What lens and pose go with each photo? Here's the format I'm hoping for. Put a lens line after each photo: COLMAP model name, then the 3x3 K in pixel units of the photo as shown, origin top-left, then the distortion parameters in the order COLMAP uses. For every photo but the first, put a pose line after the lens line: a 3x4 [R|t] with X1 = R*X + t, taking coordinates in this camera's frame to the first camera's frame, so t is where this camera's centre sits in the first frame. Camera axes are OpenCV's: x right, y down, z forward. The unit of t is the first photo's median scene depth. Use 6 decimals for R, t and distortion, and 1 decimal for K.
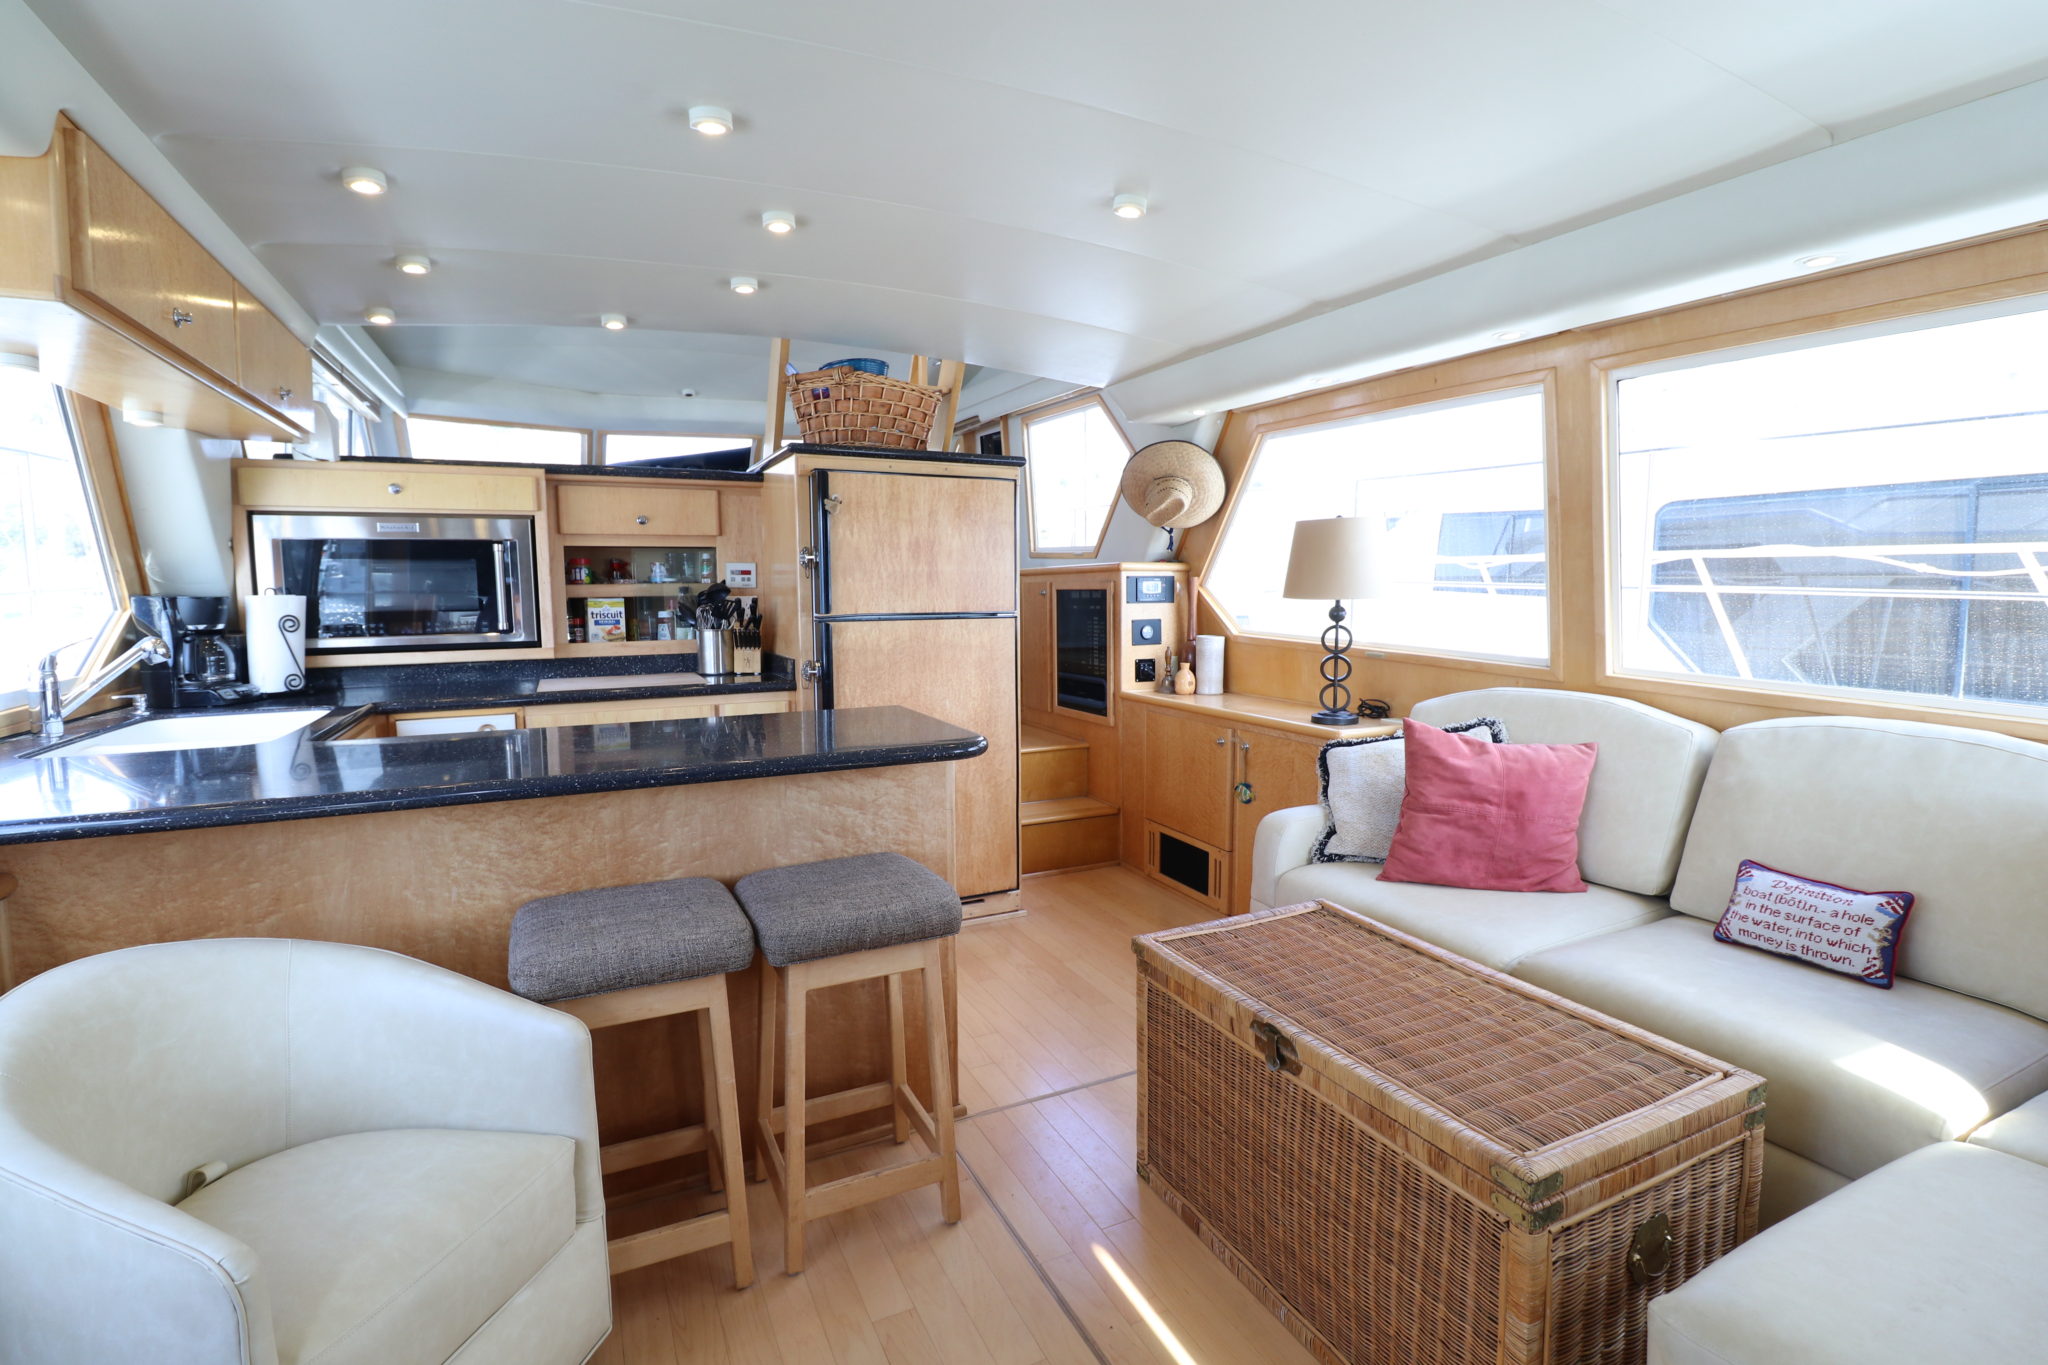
lens RADIAL K [[945.4, 0, 1022.8], [0, 945.4, 672.4], [0, 0, 1]] dist [-0.012153, -0.003351]
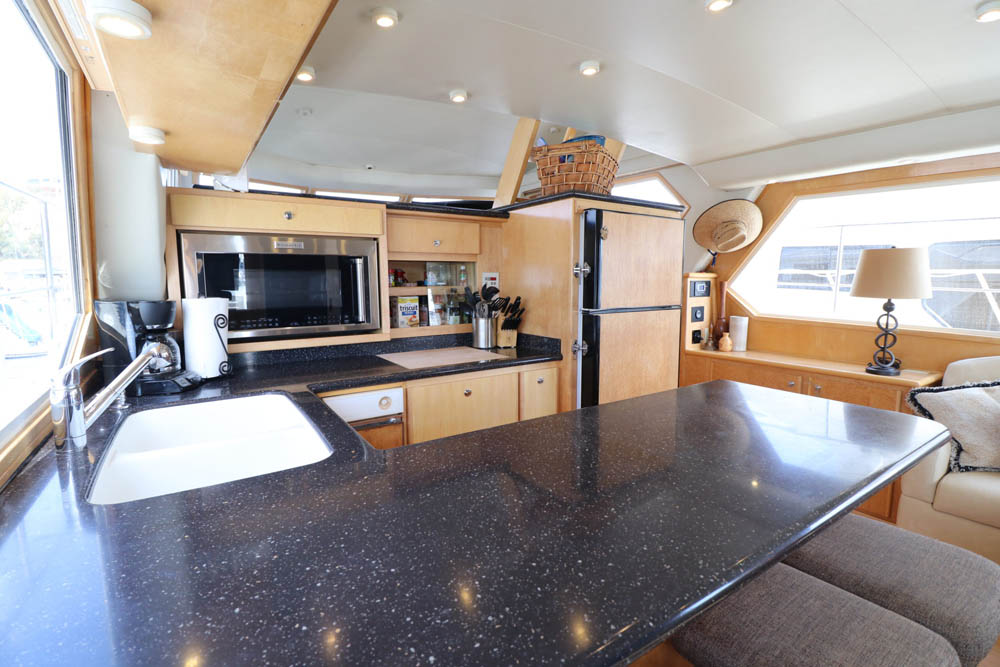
lens RADIAL K [[461.6, 0, 497.8], [0, 461.6, 330.3], [0, 0, 1]] dist [-0.012153, -0.003351]
pose [[0.990903, -0.011114, 0.134122, -0.404898], [0.008722, 0.999792, 0.018411, -0.038850], [-0.134299, -0.017073, 0.990794, 0.280889]]
